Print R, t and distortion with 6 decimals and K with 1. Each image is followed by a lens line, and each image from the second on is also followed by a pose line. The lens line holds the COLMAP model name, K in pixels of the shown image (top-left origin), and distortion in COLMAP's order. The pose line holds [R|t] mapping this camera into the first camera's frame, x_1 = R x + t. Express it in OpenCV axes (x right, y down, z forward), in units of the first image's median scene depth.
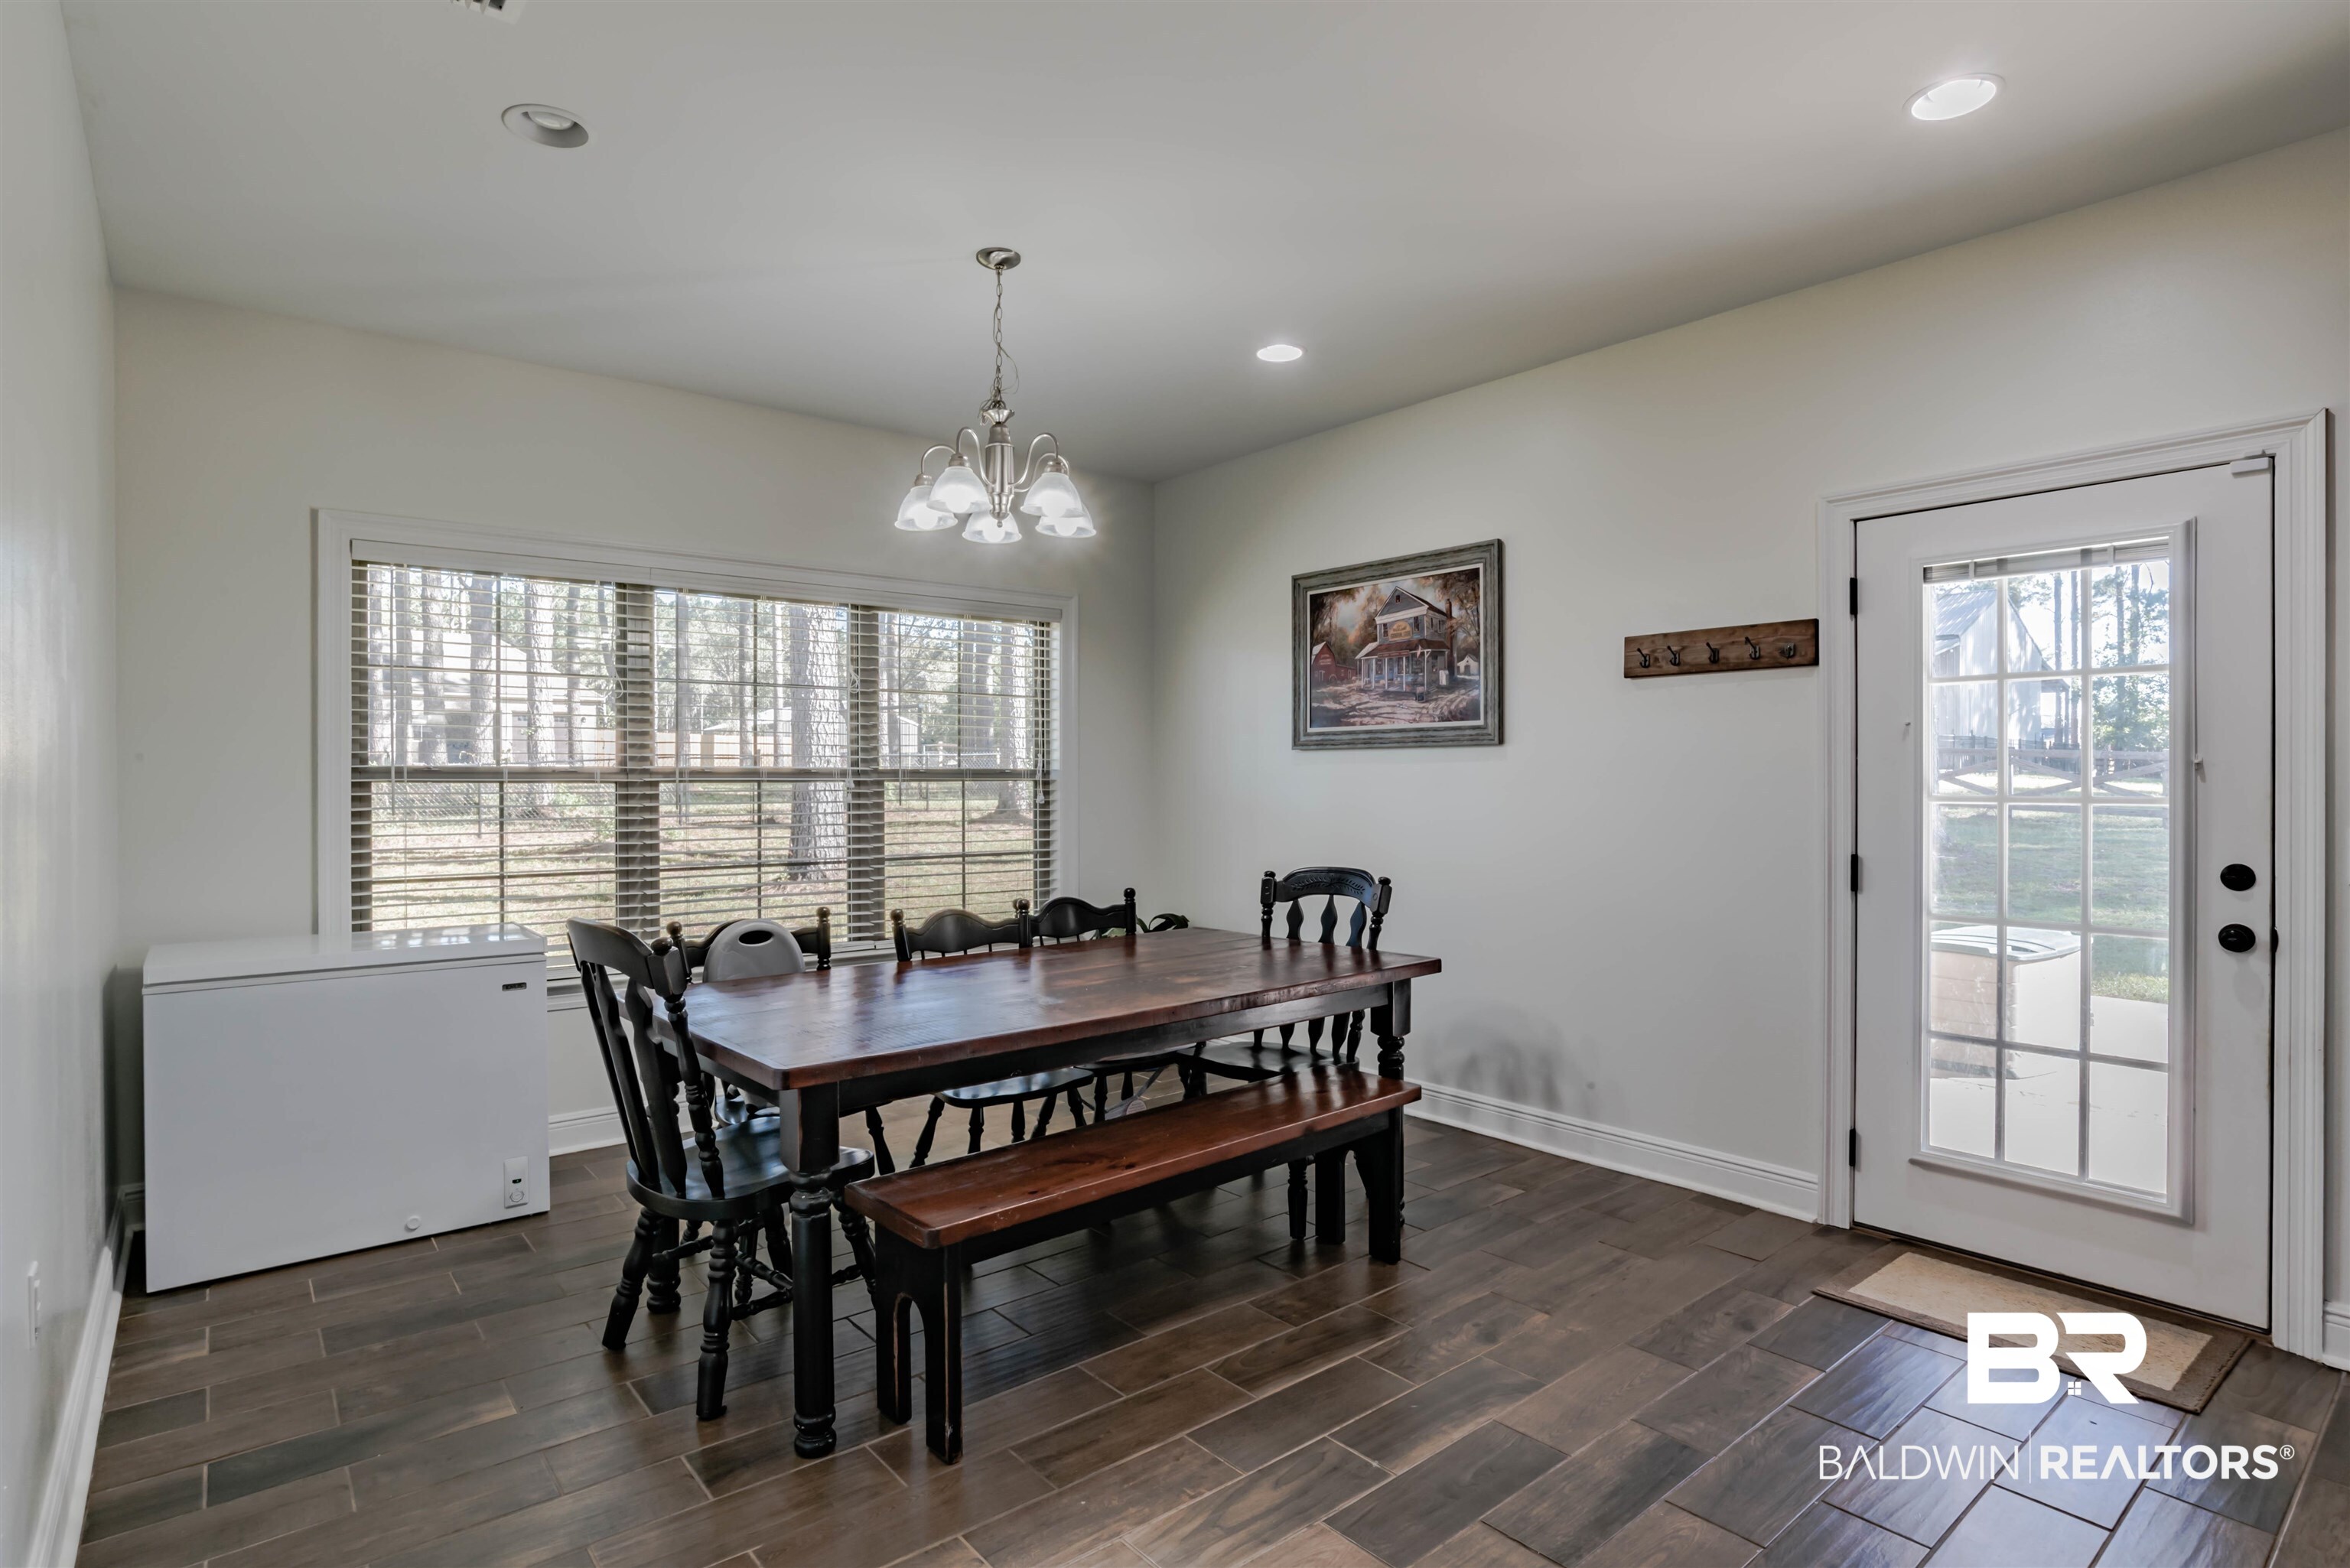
lens RADIAL K [[1193.8, 0, 1188.2], [0, 1193.8, 784.7], [0, 0, 1]] dist [-0.053158, 0.024586]
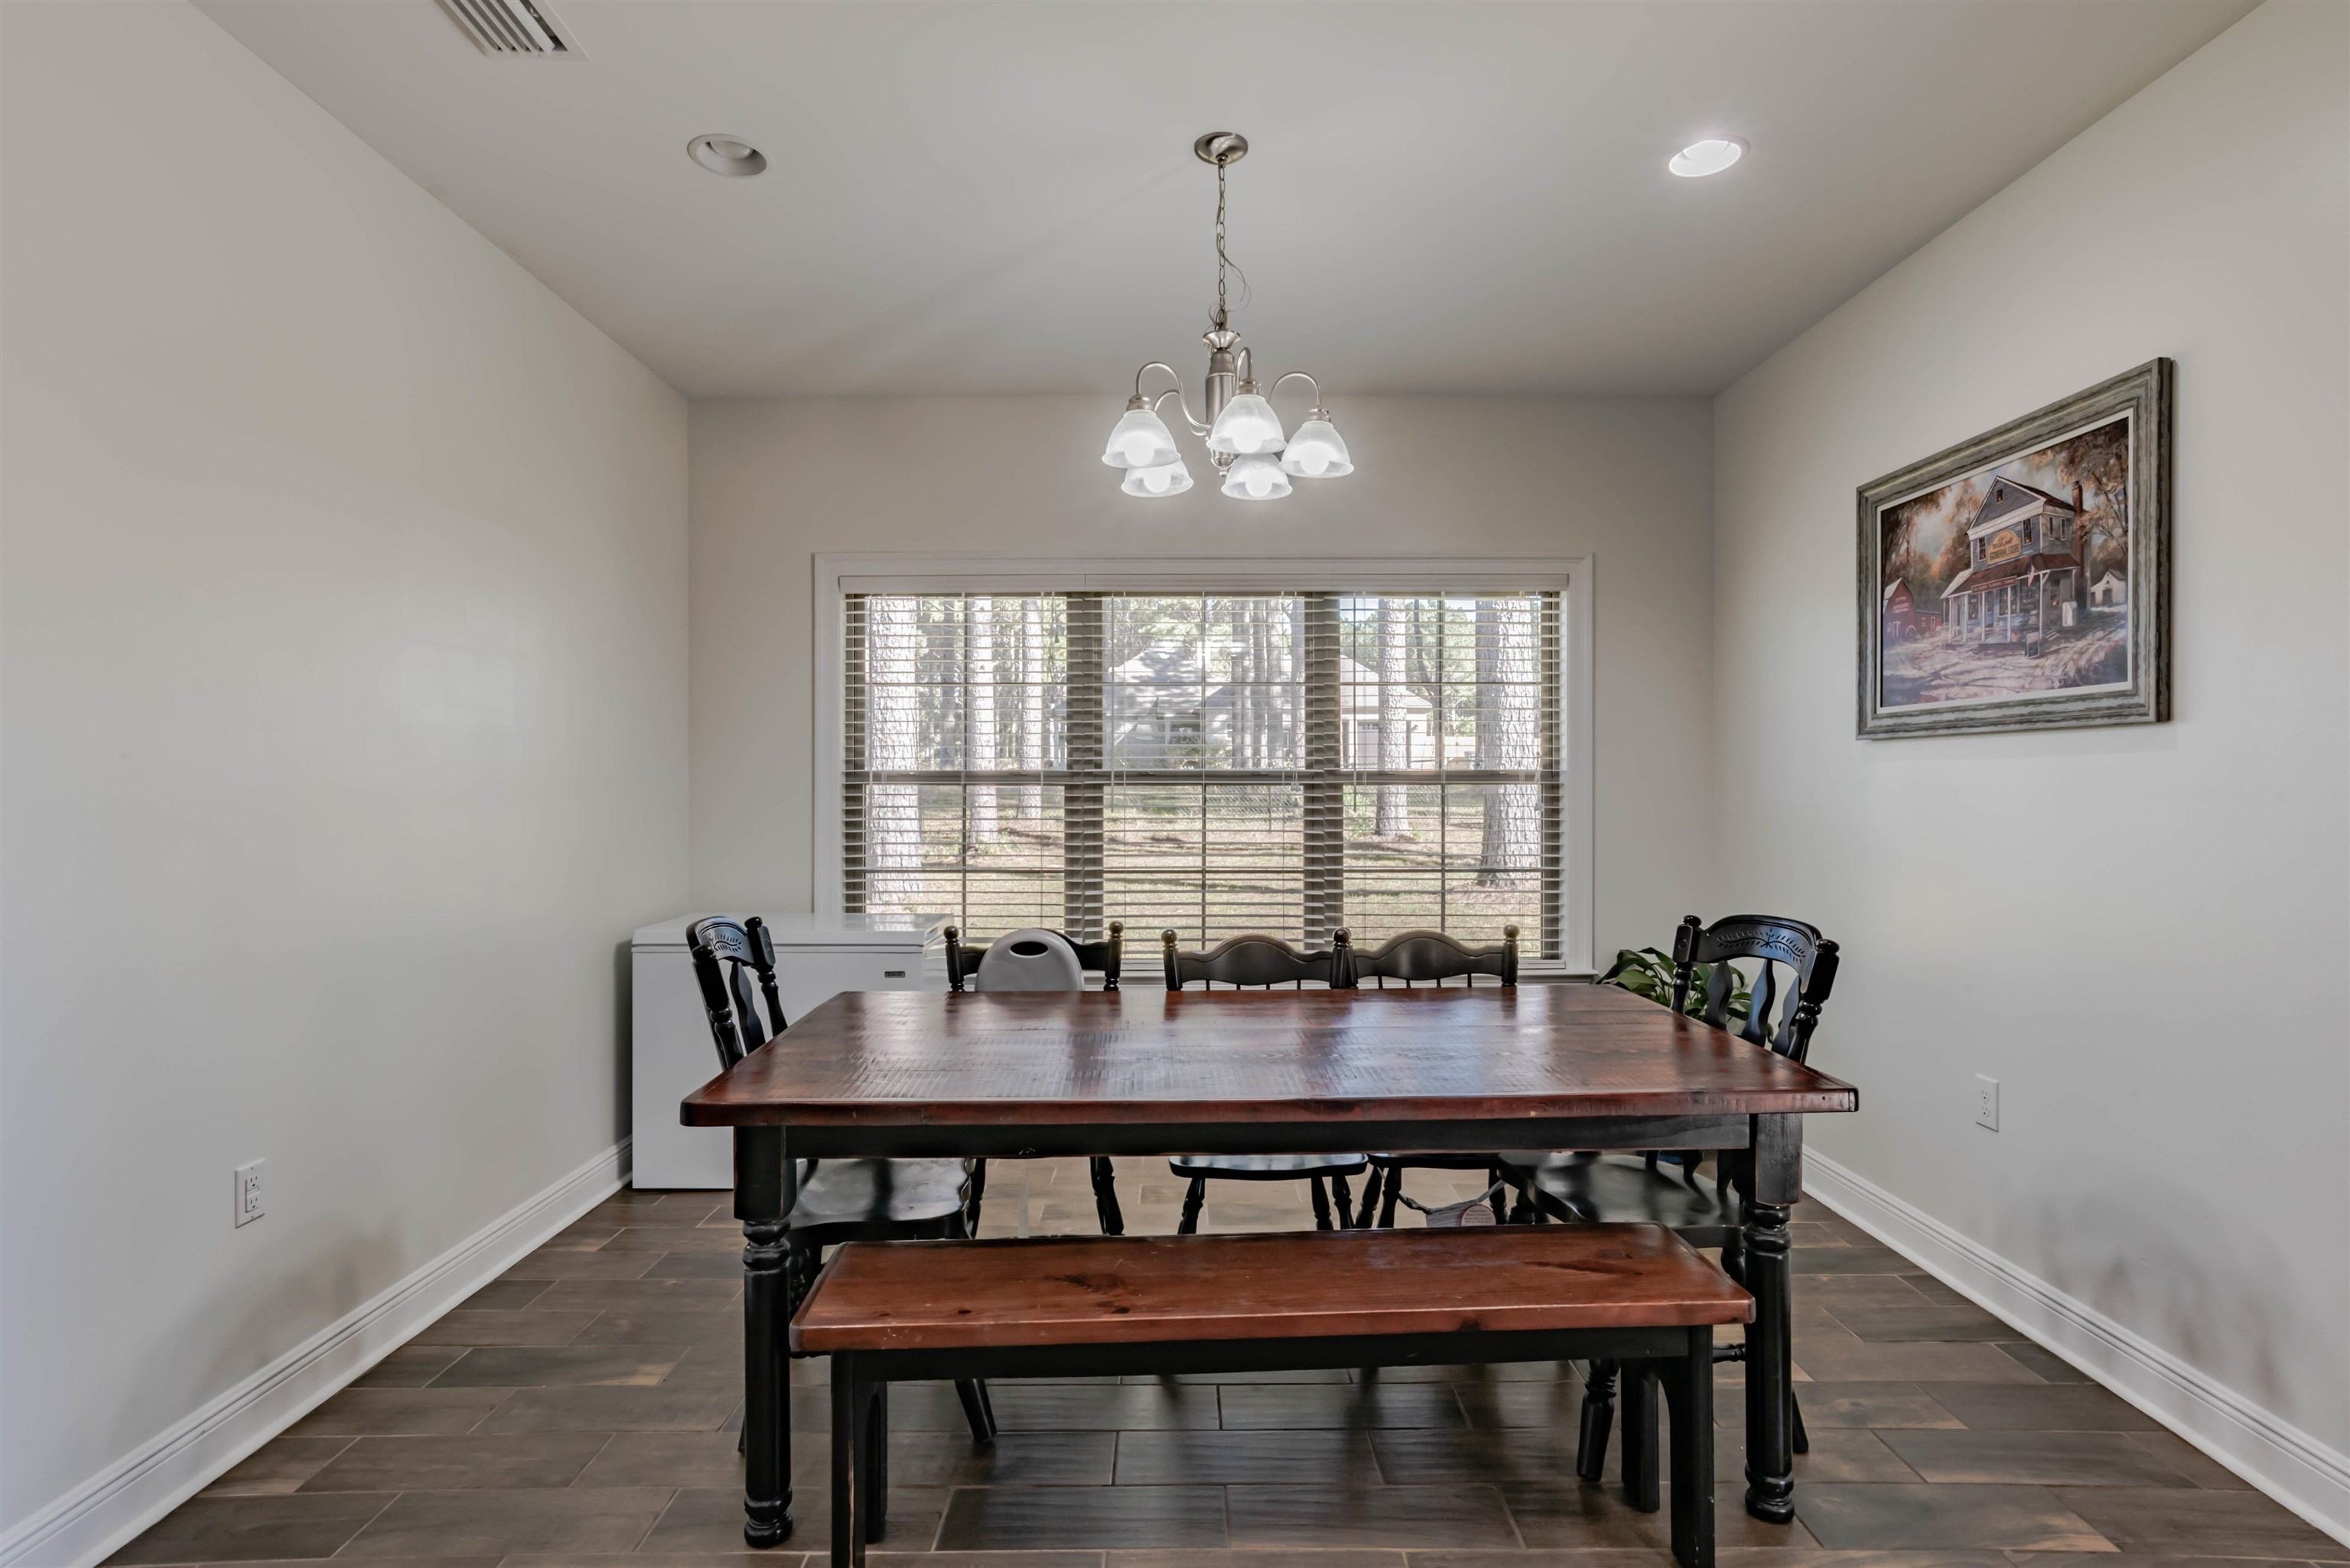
lens RADIAL K [[1181.4, 0, 1175.0], [0, 1181.4, 784.0], [0, 0, 1]] dist [-0.022389, 0.020833]
pose [[0.769058, 0.002055, -0.639176, 0.254956], [-0.004040, 0.999990, -0.001645, -0.001623], [0.639167, 0.003848, 0.769059, 0.266703]]
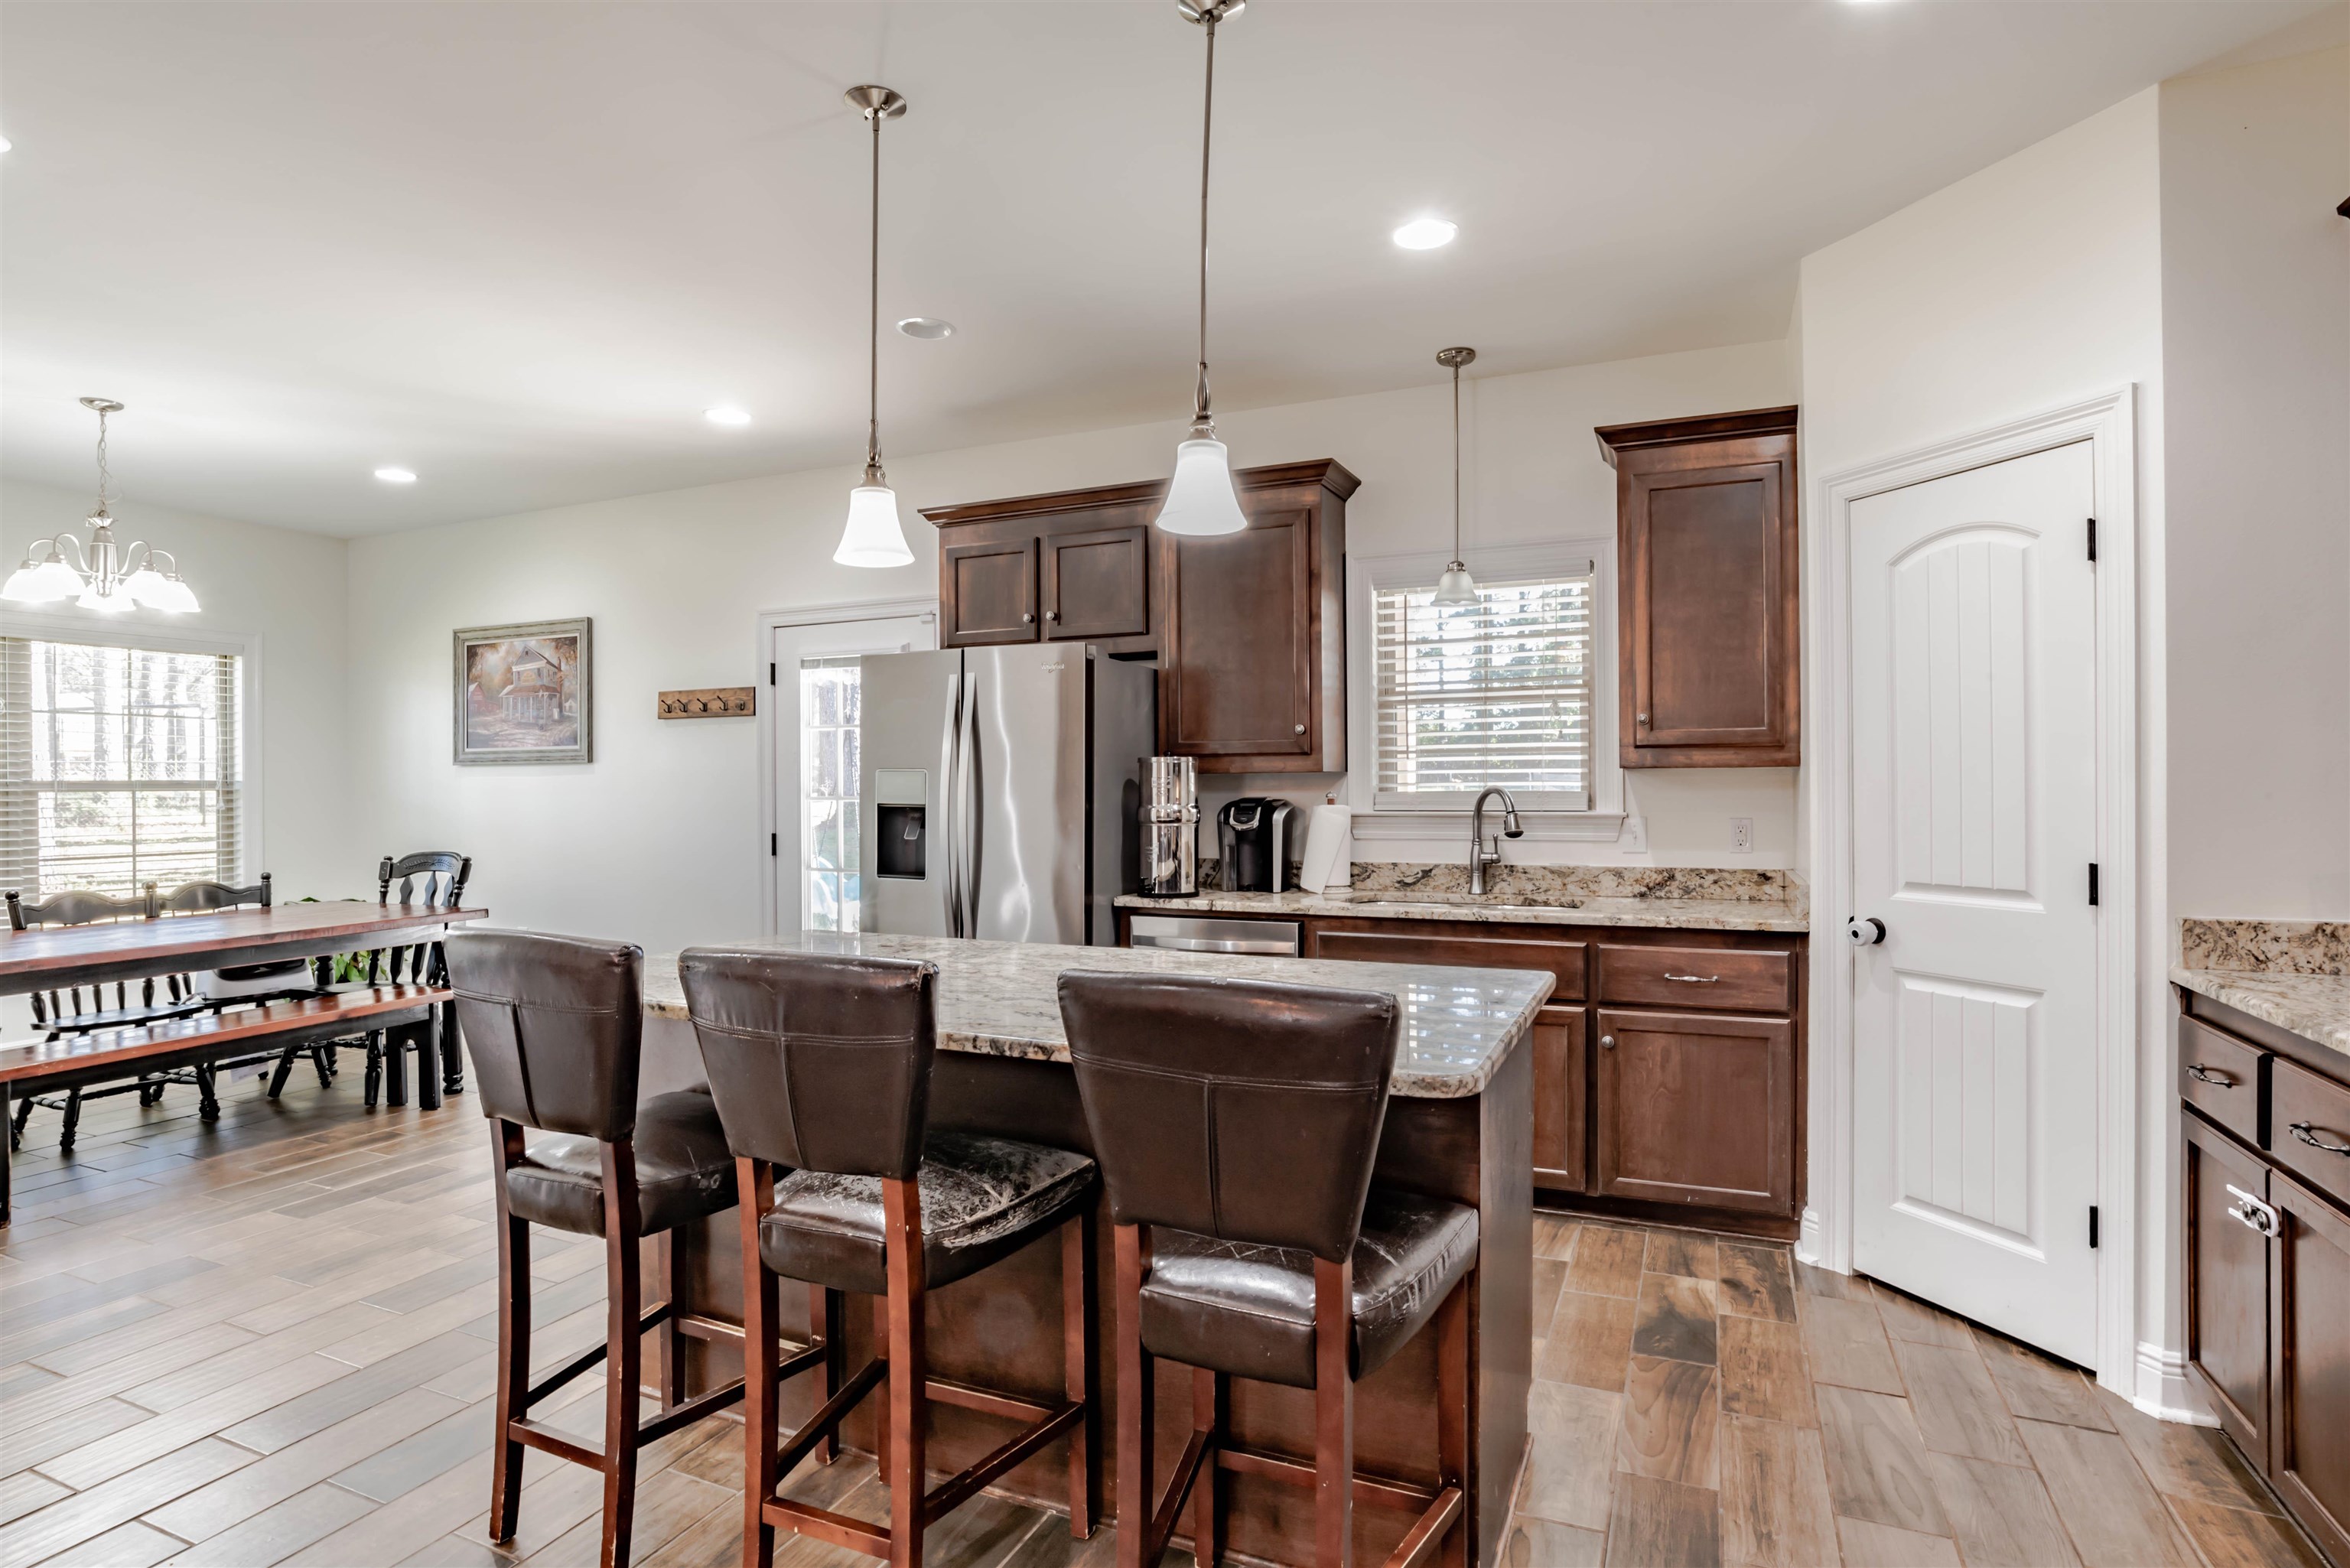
lens RADIAL K [[1193.8, 0, 1188.2], [0, 1193.8, 784.7], [0, 0, 1]] dist [-0.053158, 0.024586]
pose [[0.894186, -0.003973, 0.447677, 0.266922], [0.006644, 0.999968, -0.004395, 0.002587], [-0.447646, 0.006904, 0.894184, -0.556341]]
